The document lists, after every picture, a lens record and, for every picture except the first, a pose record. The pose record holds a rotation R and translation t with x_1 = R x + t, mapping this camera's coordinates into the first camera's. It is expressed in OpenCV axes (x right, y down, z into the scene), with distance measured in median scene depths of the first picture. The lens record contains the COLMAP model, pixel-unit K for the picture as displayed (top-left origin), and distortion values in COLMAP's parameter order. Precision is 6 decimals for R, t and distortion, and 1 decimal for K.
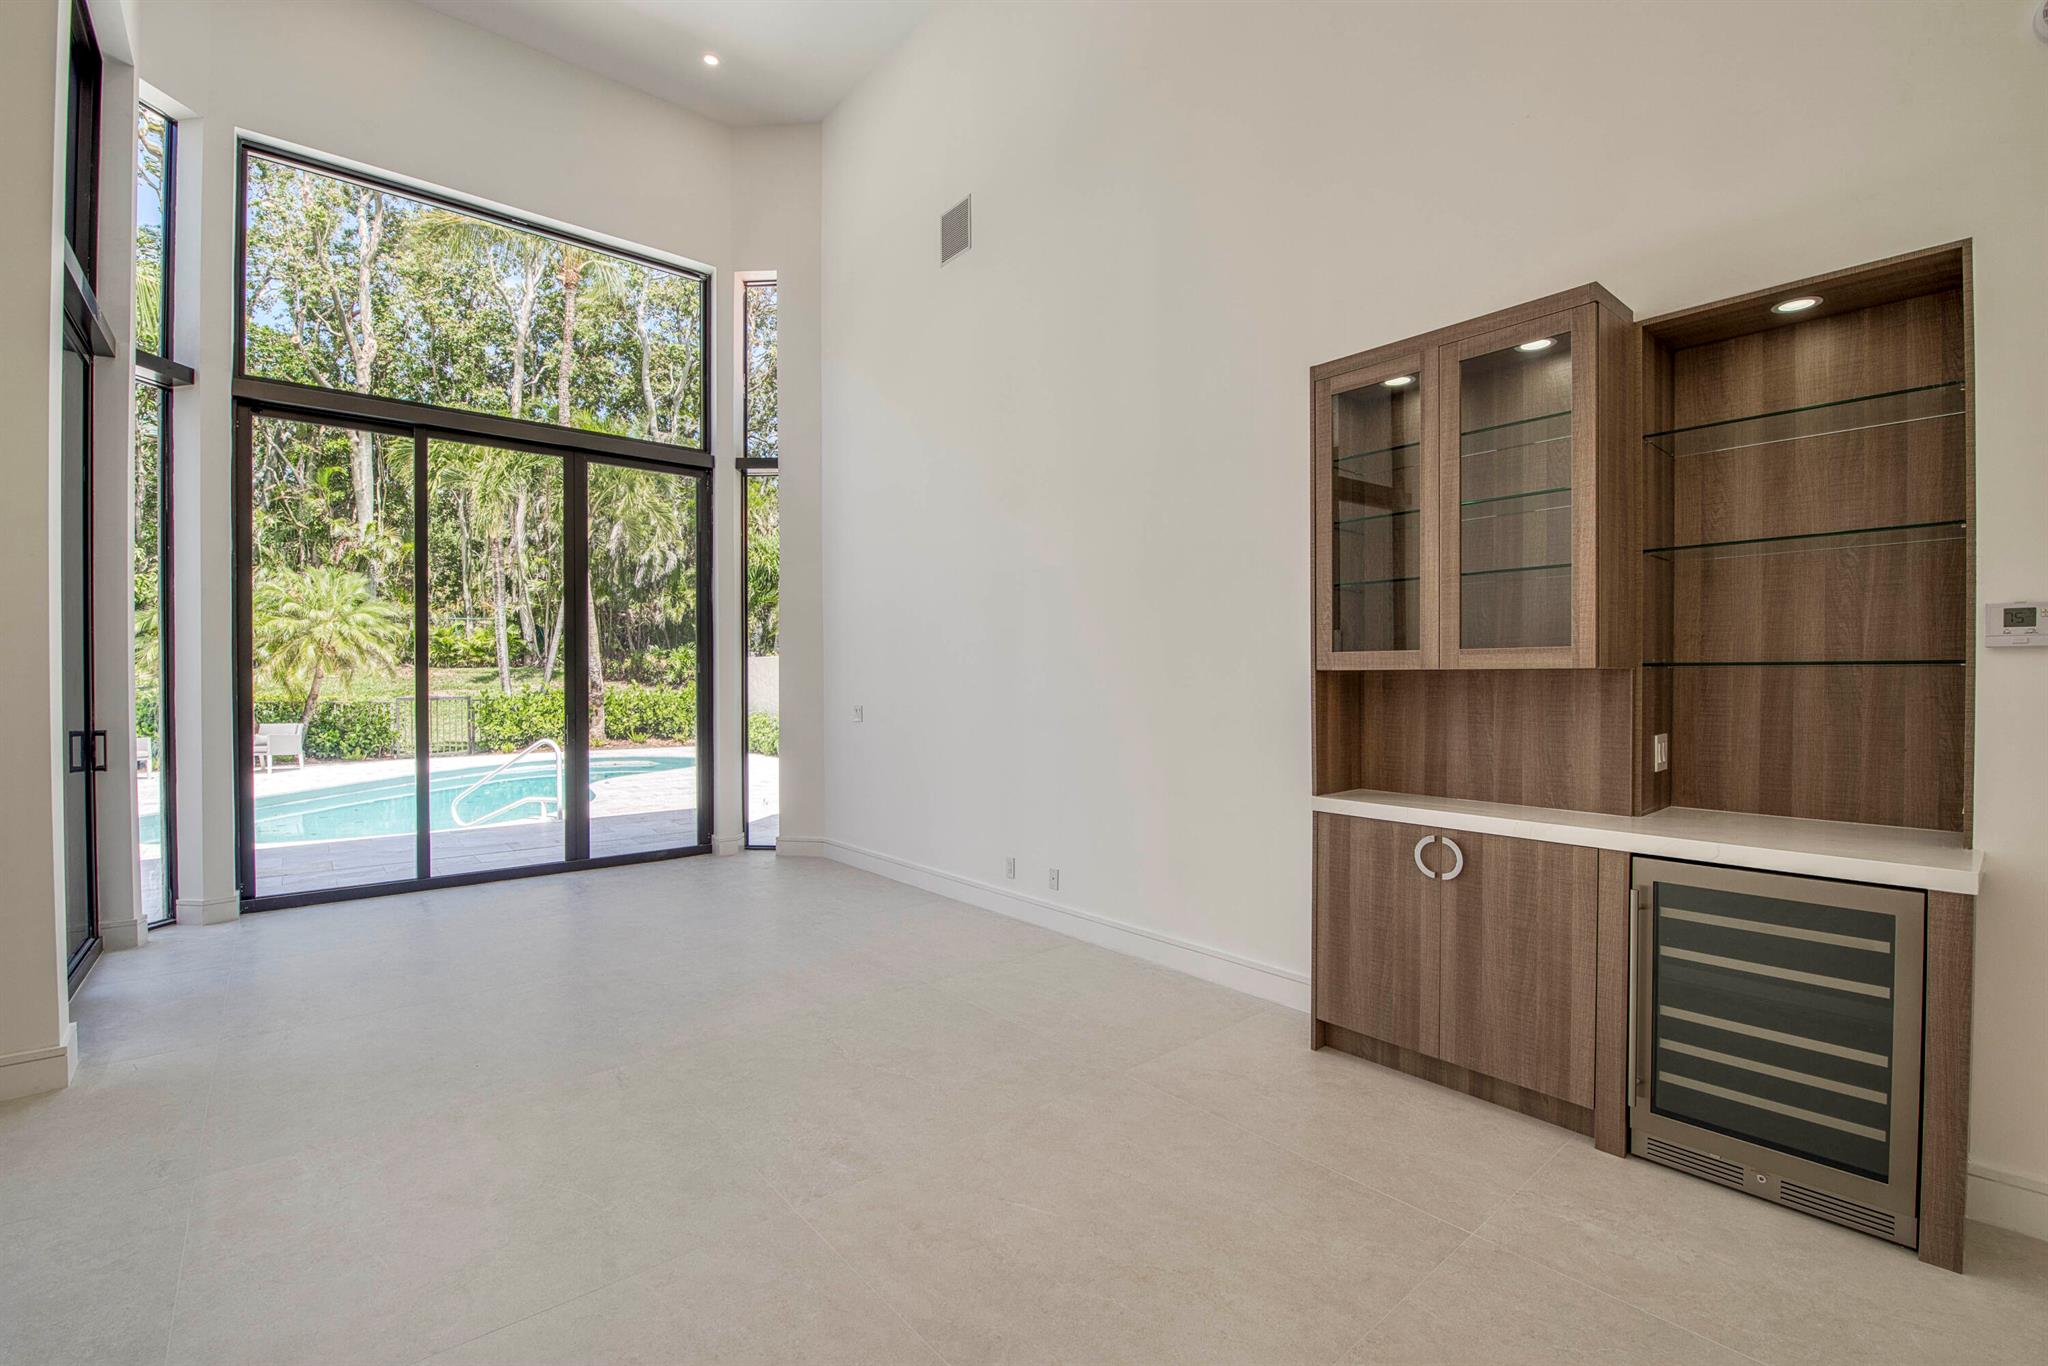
lens RADIAL K [[879.5, 0, 1046.2], [0, 879.5, 686.8], [0, 0, 1]] dist [-0.012949, -0.000729]
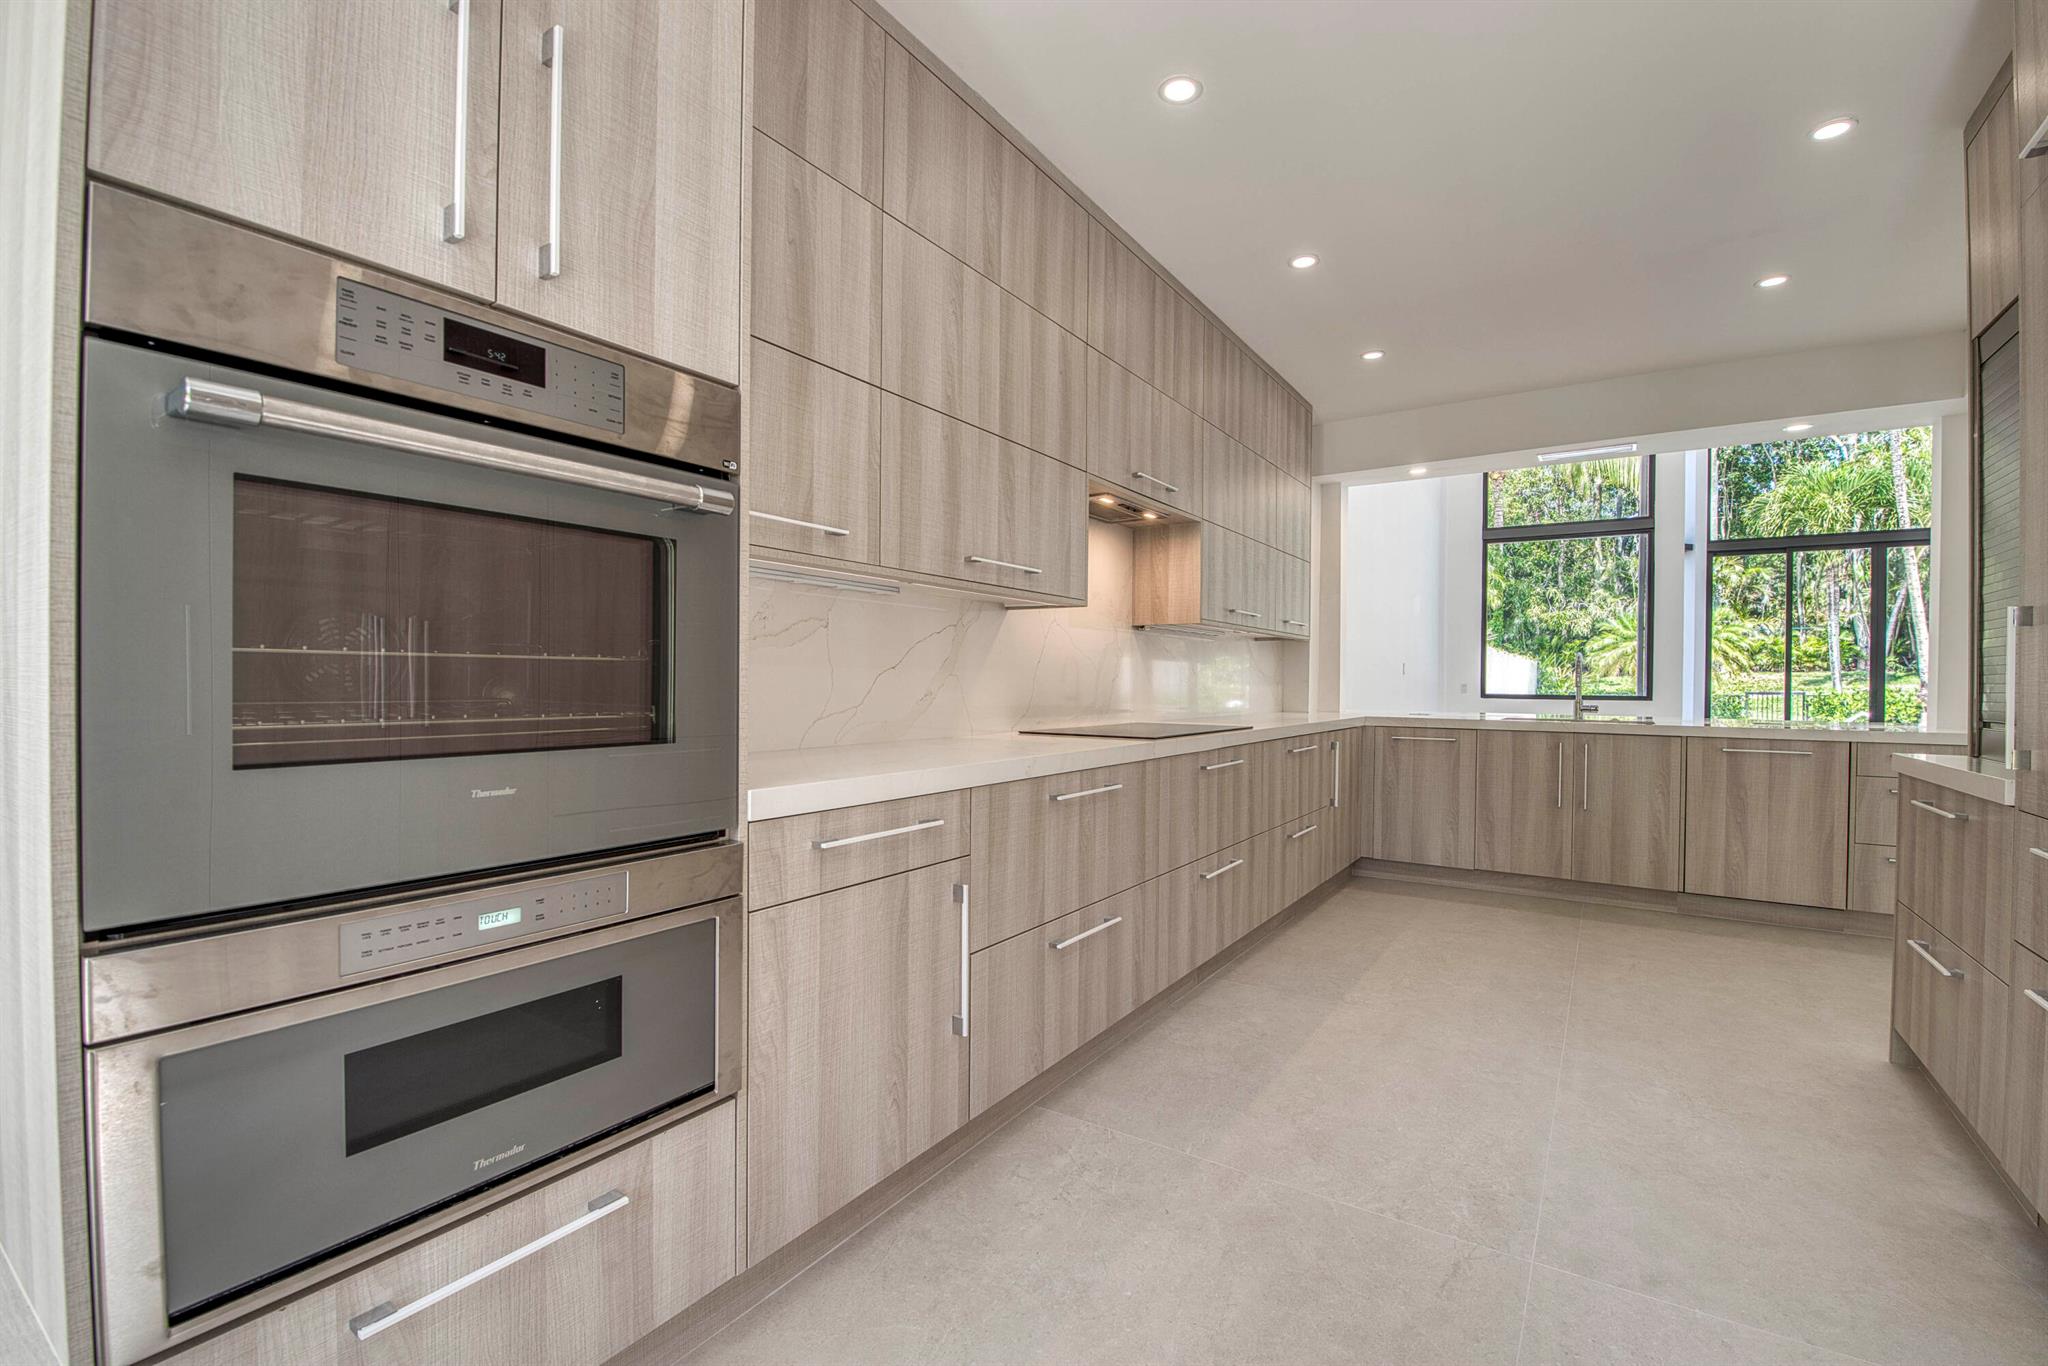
lens RADIAL K [[879.5, 0, 1046.2], [0, 879.5, 686.8], [0, 0, 1]] dist [-0.012949, -0.000729]
pose [[0.274251, 0.008759, -0.961618, 0.783536], [-0.018062, 0.999829, 0.003956, 0.054212], [0.961489, 0.016284, 0.274362, -1.251212]]
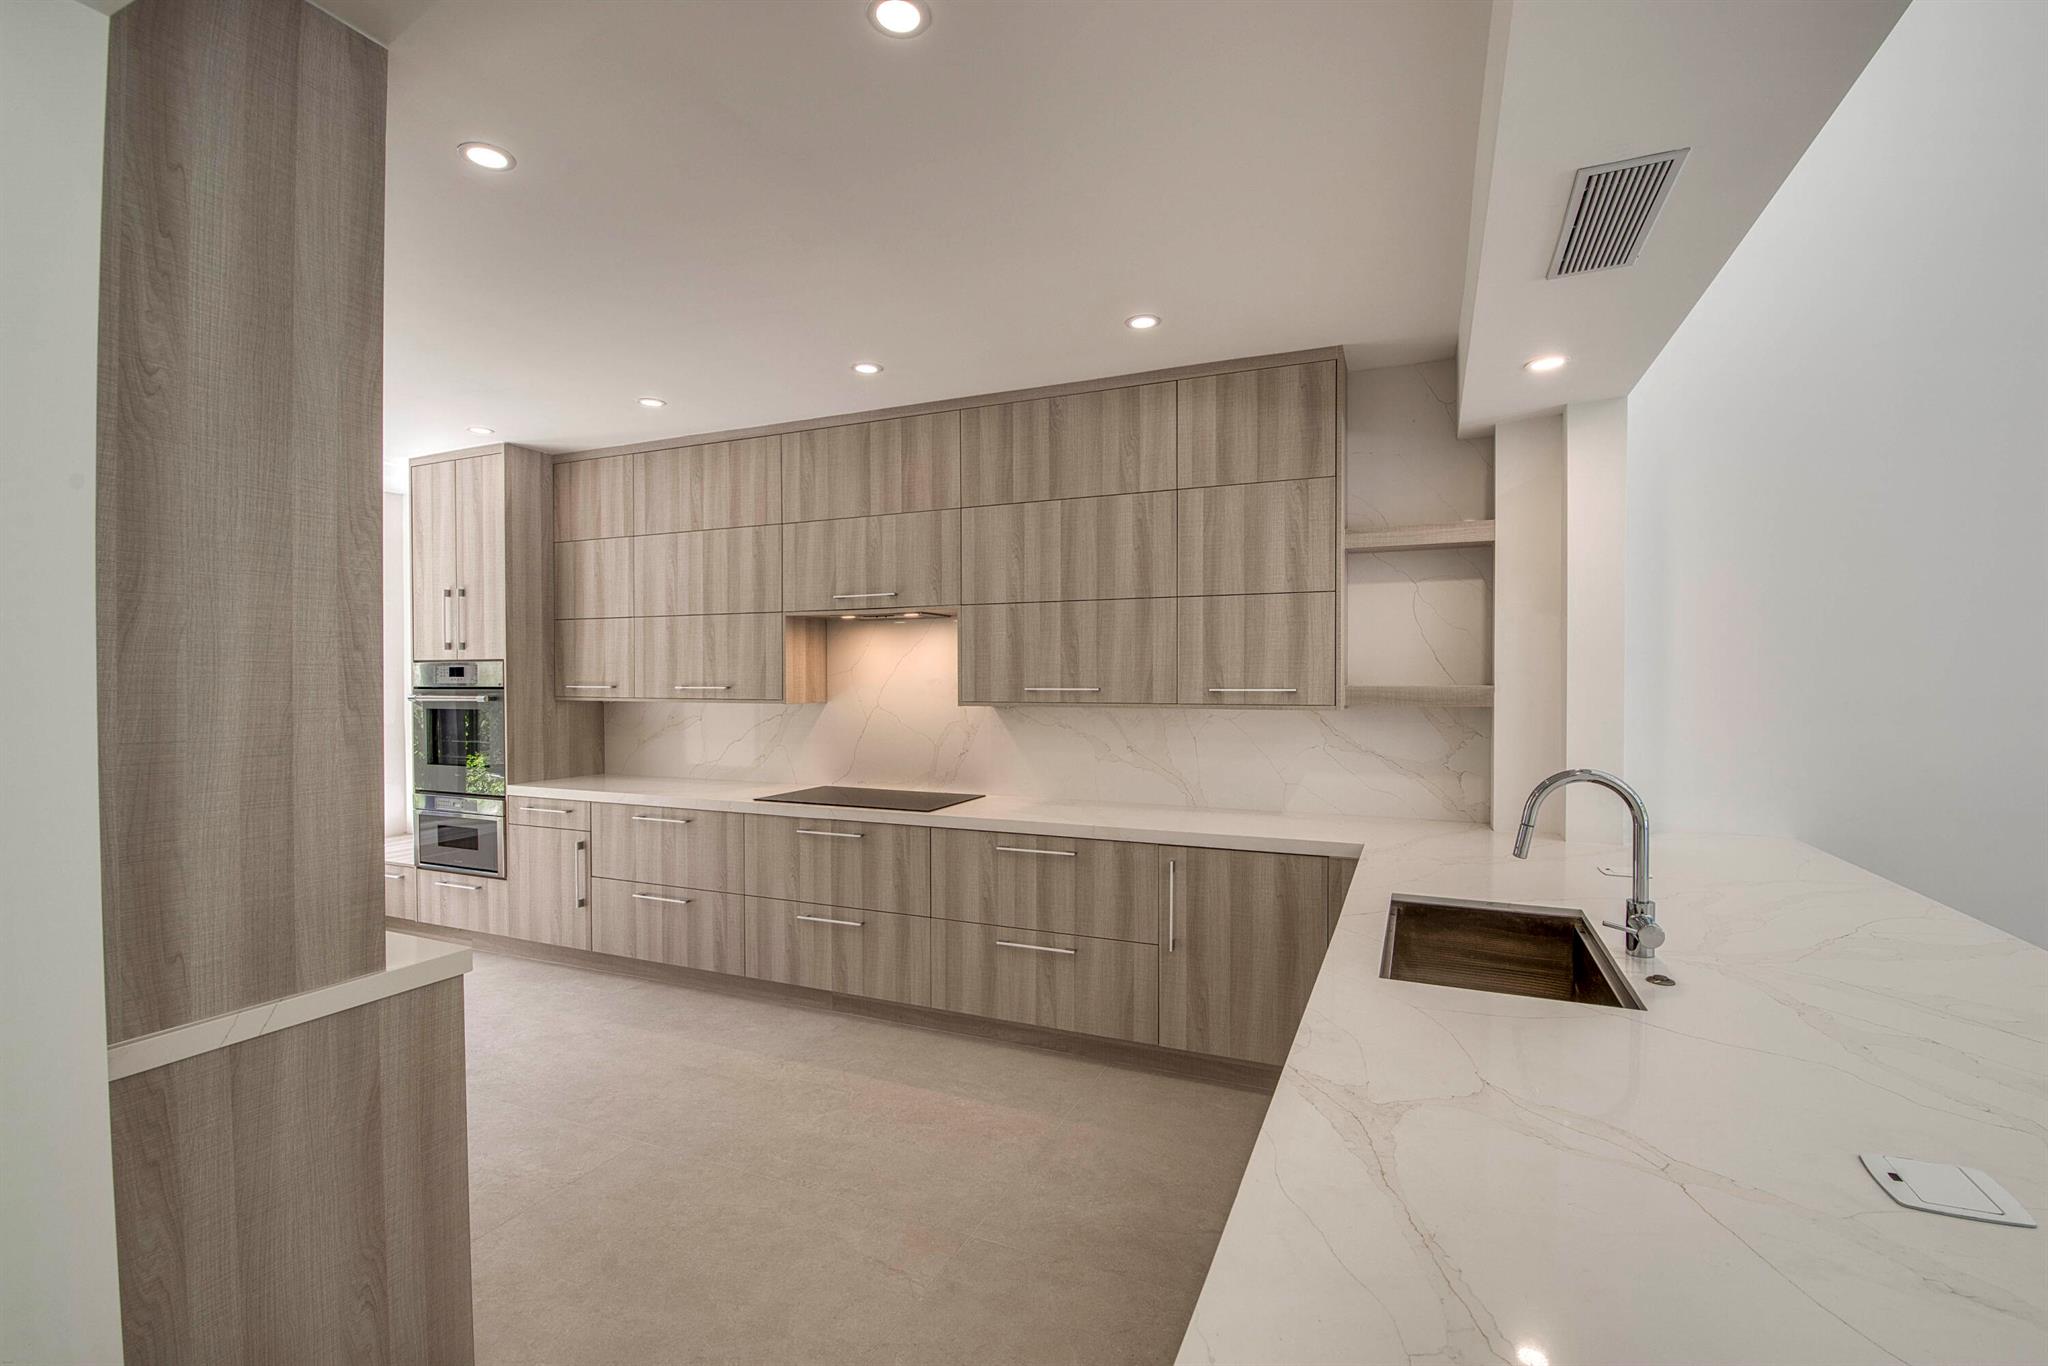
lens RADIAL K [[879.5, 0, 1046.2], [0, 879.5, 686.8], [0, 0, 1]] dist [-0.012949, -0.000729]
pose [[-0.898941, 0.004082, -0.438051, 0.411612], [-0.003343, 0.999864, 0.016178, -0.020558], [0.438057, 0.016008, -0.898805, -0.296054]]
